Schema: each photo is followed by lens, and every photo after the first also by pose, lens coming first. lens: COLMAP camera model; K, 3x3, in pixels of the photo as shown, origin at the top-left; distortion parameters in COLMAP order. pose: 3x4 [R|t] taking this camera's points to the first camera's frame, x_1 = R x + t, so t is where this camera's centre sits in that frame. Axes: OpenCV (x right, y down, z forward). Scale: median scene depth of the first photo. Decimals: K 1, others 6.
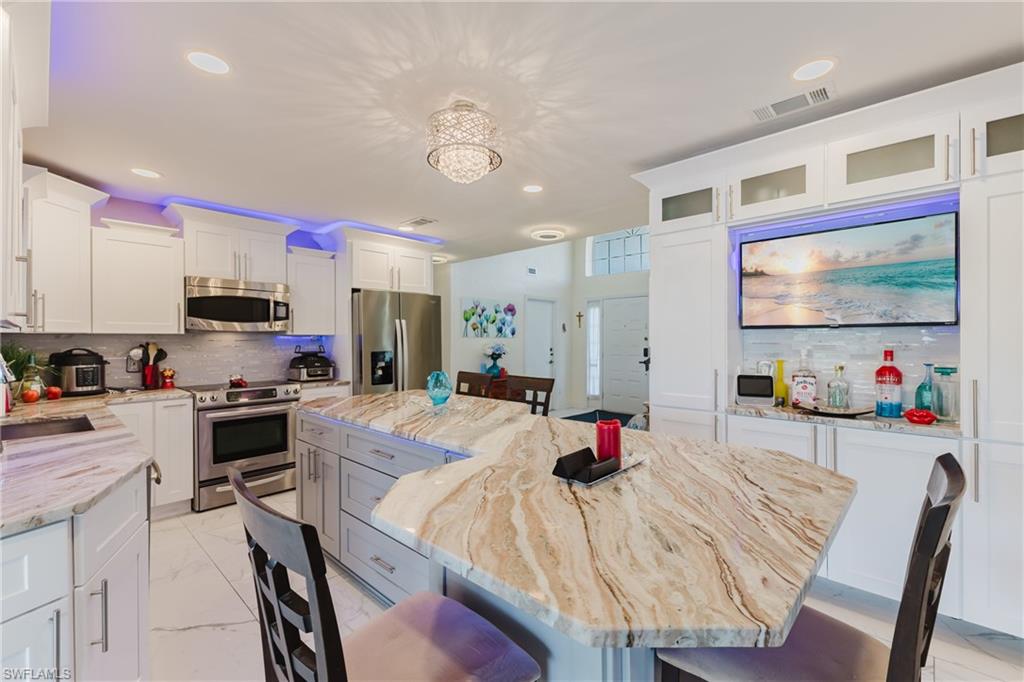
lens RADIAL K [[438.6, 0, 518.3], [0, 438.6, 340.9], [0, 0, 1]] dist [0.010005, -0.001739]
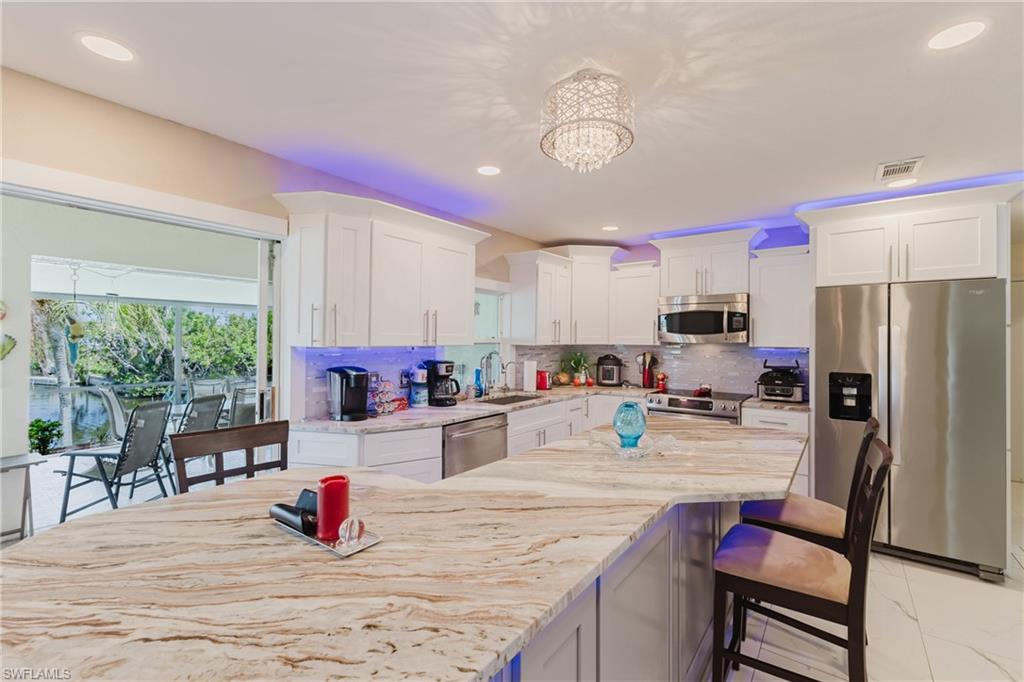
lens RADIAL K [[441.0, 0, 516.3], [0, 441.0, 337.3], [0, 0, 1]] dist [0.013013, -0.004966]
pose [[0.111281, -0.001221, -0.993788, 0.819210], [-0.010590, 0.999941, -0.002415, -0.062292], [0.993733, 0.010793, 0.111262, 0.958000]]
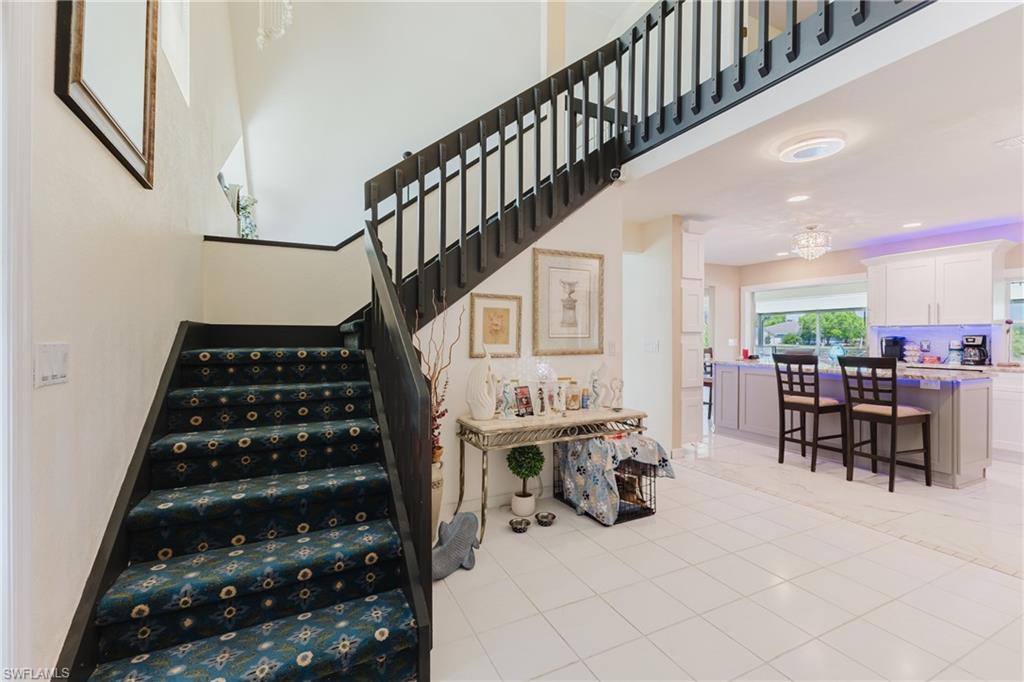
lens RADIAL K [[438.6, 0, 512.0], [0, 438.6, 341.2], [0, 0, 1]] dist [0.010005, -0.001739]
pose [[-0.934052, -0.003572, 0.357120, 0.631026], [0.000395, 0.999939, 0.011033, 0.043415], [-0.357137, 0.010447, -0.933993, 4.507324]]
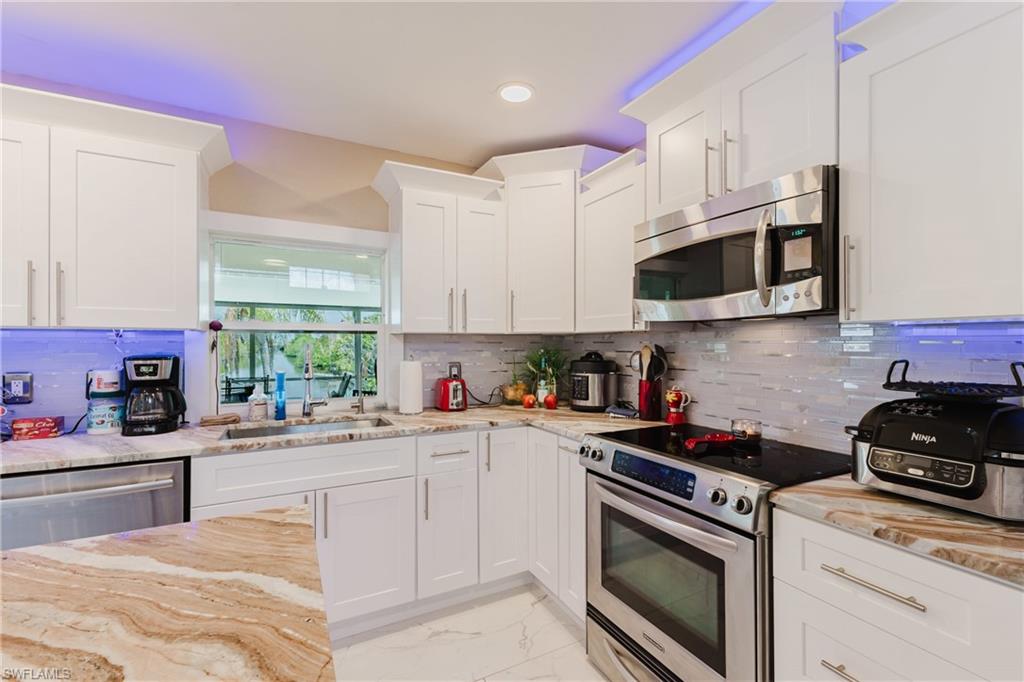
lens RADIAL K [[441.0, 0, 516.4], [0, 441.0, 343.8], [0, 0, 1]] dist [0.013013, -0.004966]
pose [[-0.332658, 0.002646, -0.943044, -0.350074], [-0.002672, 0.999989, 0.003748, -0.000096], [0.943044, 0.003766, -0.332648, 2.088509]]
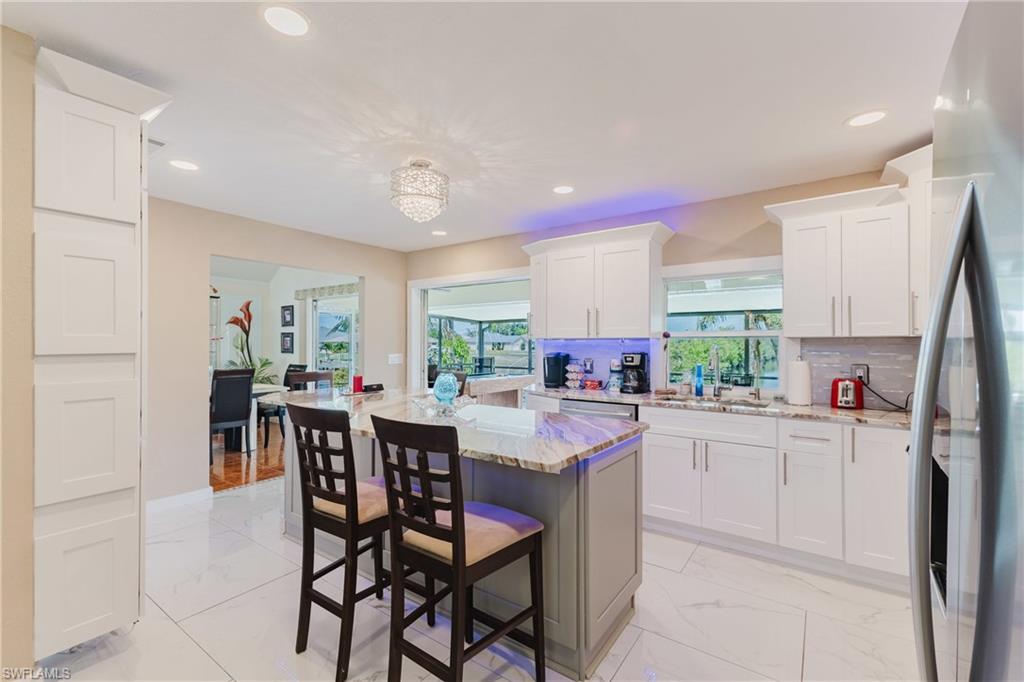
lens RADIAL K [[441.0, 0, 511.2], [0, 441.0, 345.9], [0, 0, 1]] dist [0.013013, -0.004966]
pose [[-0.992081, 0.000776, -0.125598, -0.271758], [-0.000038, 0.999979, 0.006479, -0.006838], [0.125601, 0.006433, -0.992060, 2.832219]]
